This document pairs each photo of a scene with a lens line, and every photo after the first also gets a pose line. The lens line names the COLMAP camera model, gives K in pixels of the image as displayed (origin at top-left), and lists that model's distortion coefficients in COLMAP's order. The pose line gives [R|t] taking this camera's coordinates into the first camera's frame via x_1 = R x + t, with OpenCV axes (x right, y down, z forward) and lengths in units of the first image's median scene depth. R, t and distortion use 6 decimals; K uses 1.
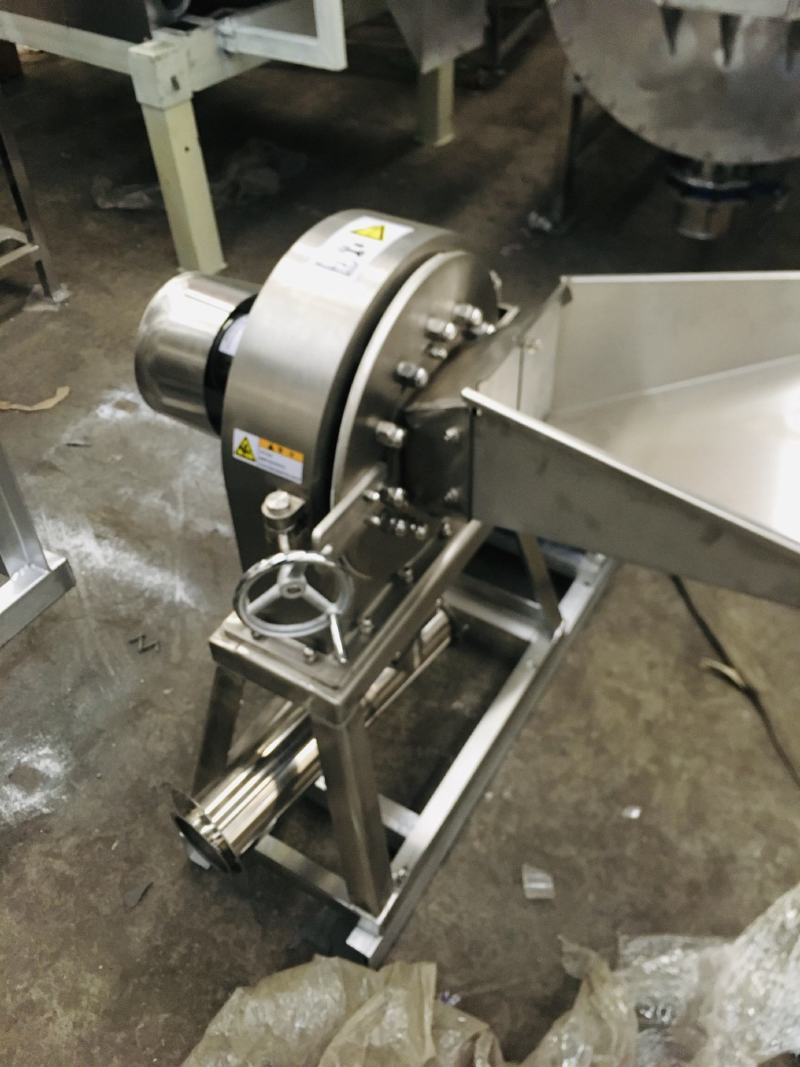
lens RADIAL K [[940.9, 0, 400.0], [0, 940.9, 533.5], [0, 0, 1]] dist [0.055330, -0.101426]
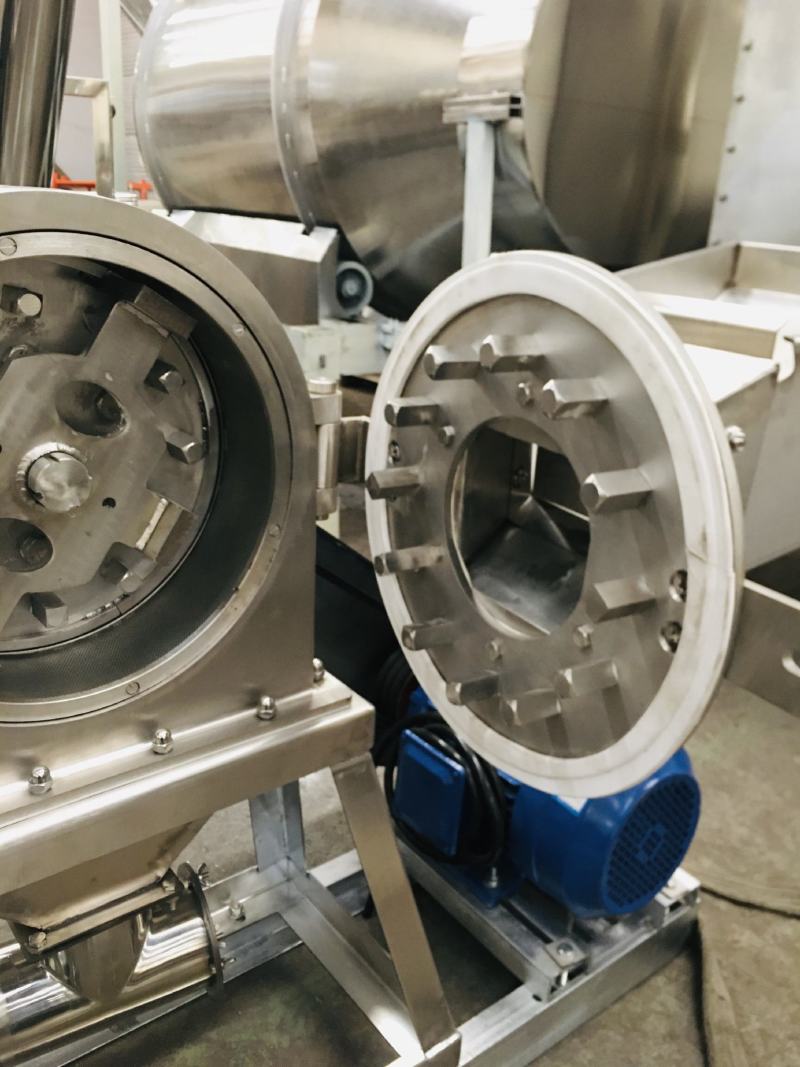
lens RADIAL K [[940.9, 0, 400.0], [0, 940.9, 533.5], [0, 0, 1]] dist [0.055330, -0.101426]
pose [[0.932184, 0.183706, -0.311907, 0.279321], [-0.299154, 0.876115, -0.378060, 0.059606], [0.203815, 0.445729, 0.871656, 0.336520]]
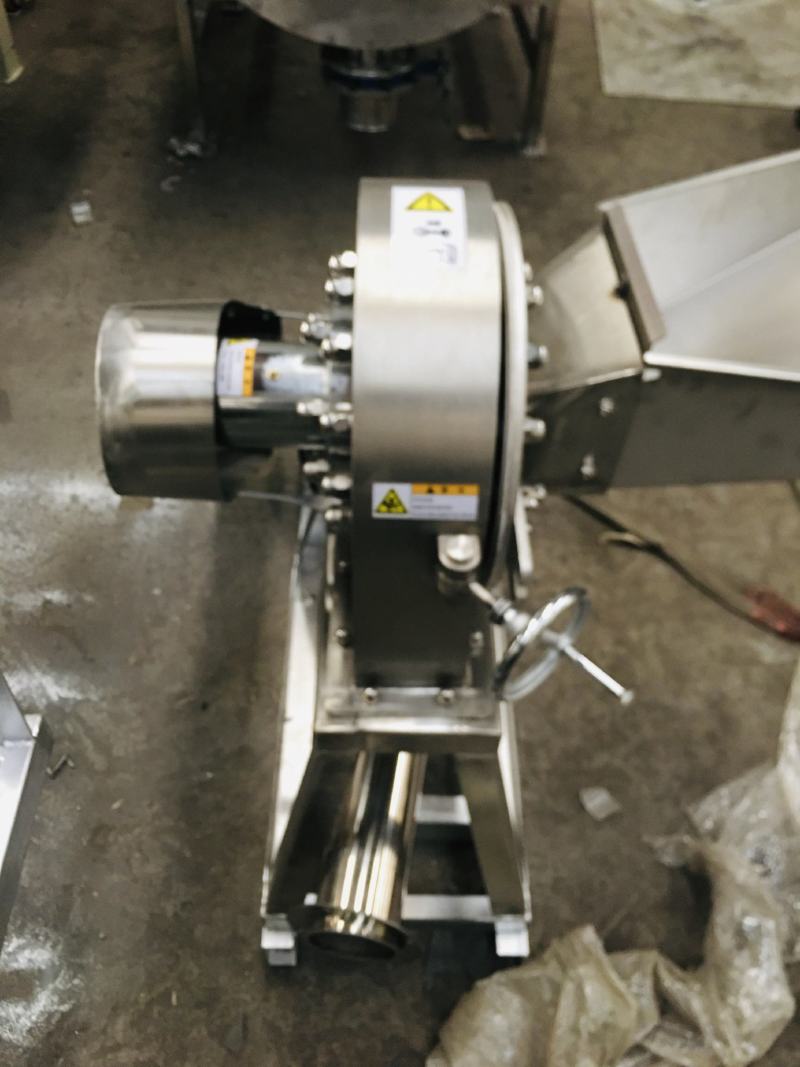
lens RADIAL K [[940.9, 0, 400.0], [0, 940.9, 533.5], [0, 0, 1]] dist [0.055330, -0.101426]
pose [[0.849924, -0.360062, 0.384687, -0.288130], [0.322089, 0.932833, 0.161500, -0.116491], [-0.416998, -0.013360, 0.908809, 0.155027]]
